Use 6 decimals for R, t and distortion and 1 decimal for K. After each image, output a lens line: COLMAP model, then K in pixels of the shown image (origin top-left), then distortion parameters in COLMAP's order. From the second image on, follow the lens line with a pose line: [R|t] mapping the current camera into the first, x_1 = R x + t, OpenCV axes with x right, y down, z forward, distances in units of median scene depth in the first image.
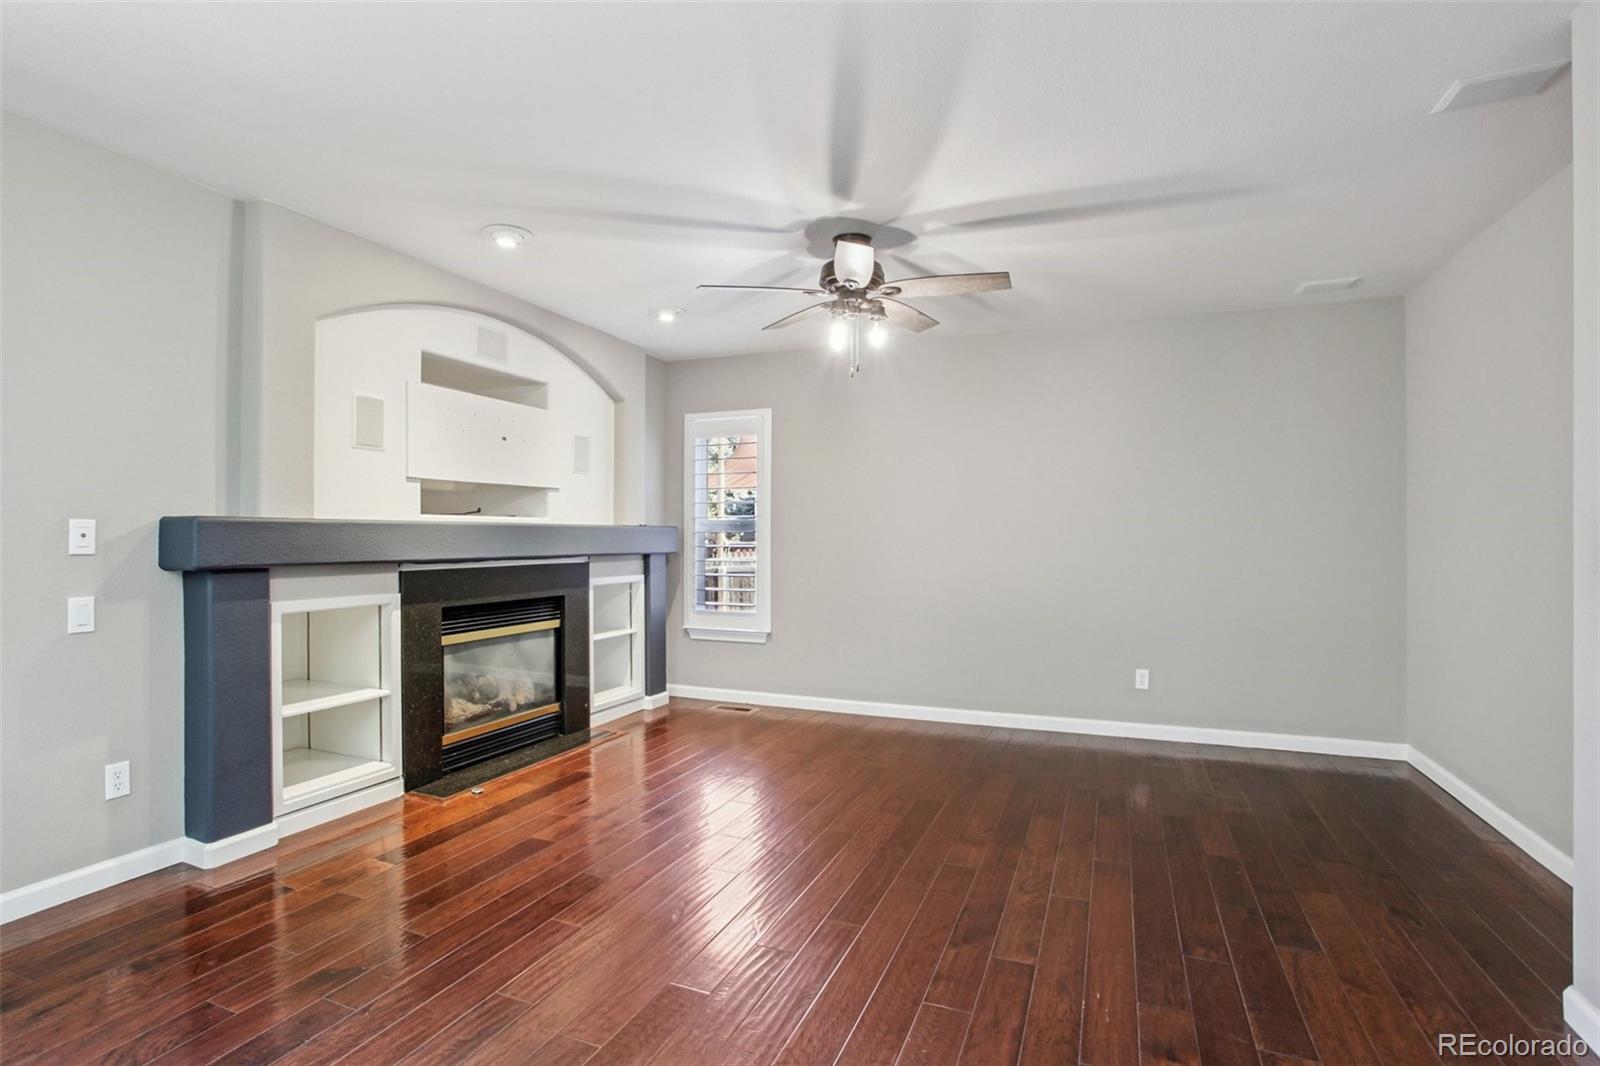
lens RADIAL K [[790.8, 0, 783.5], [0, 790.8, 537.7], [0, 0, 1]] dist [-0.078956, 0.035054]
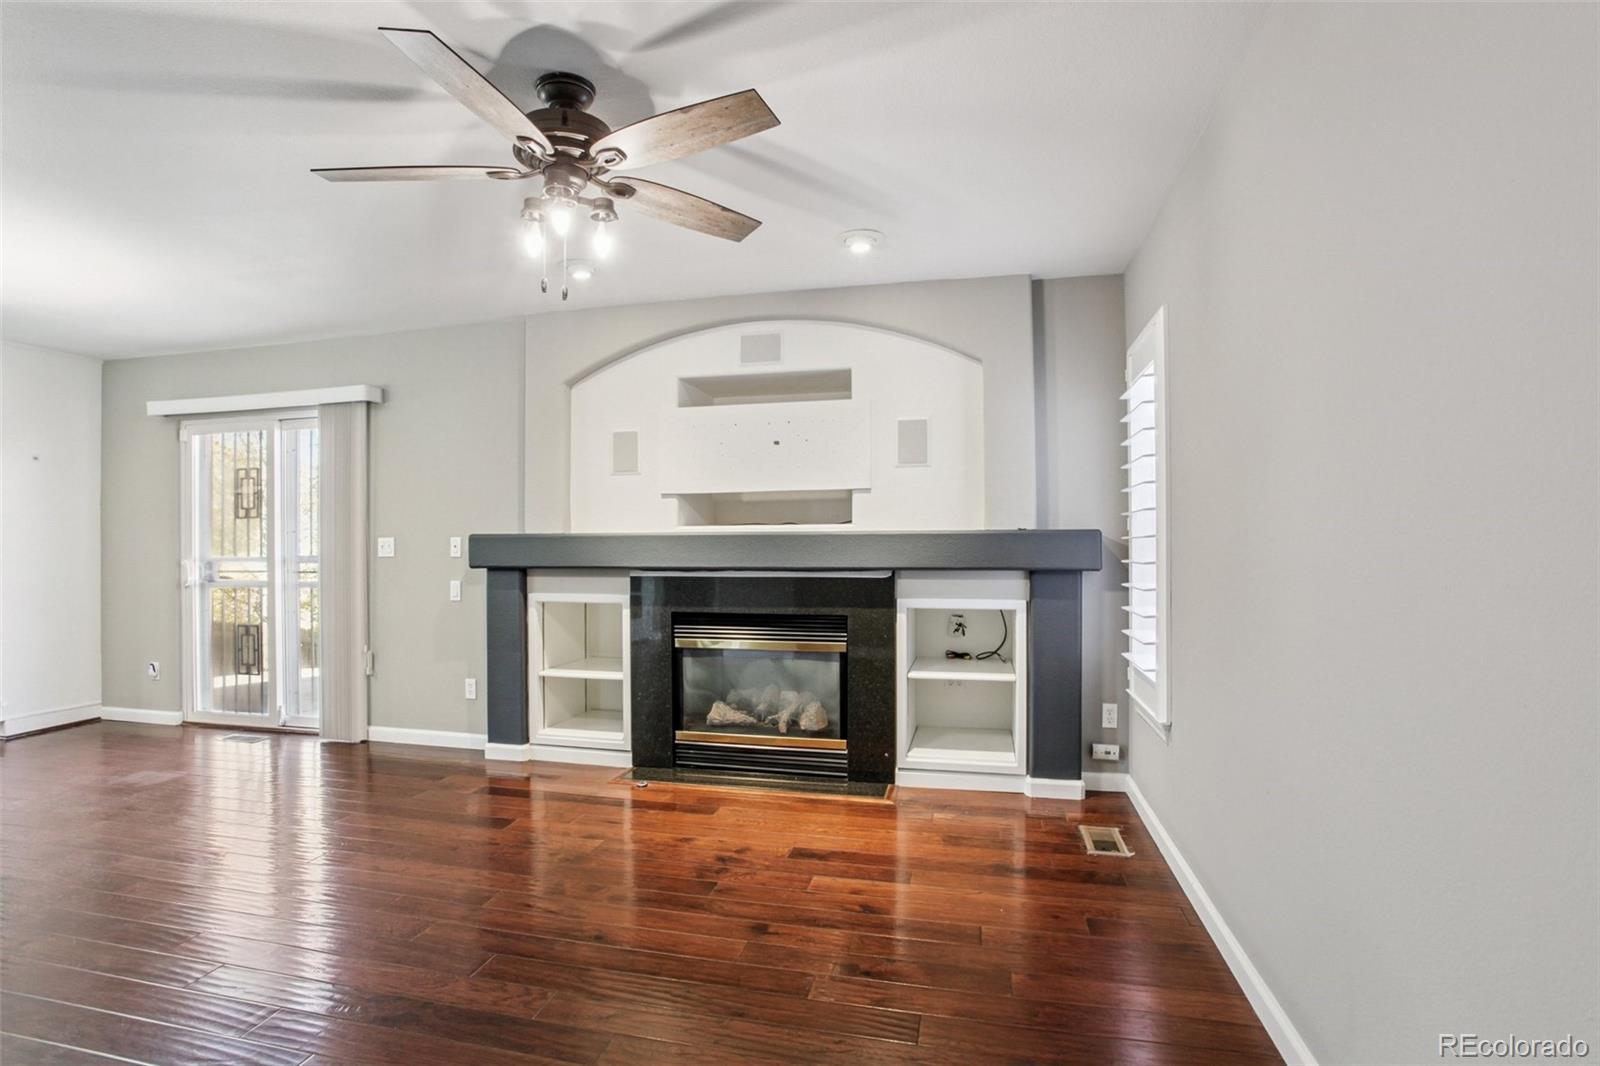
lens RADIAL K [[790.8, 0, 783.5], [0, 790.8, 537.7], [0, 0, 1]] dist [-0.078956, 0.035054]
pose [[0.159700, -0.004101, -0.987157, 0.652224], [0.003590, 0.999987, -0.003573, -0.009004], [0.987159, -0.002973, 0.159713, 0.947046]]
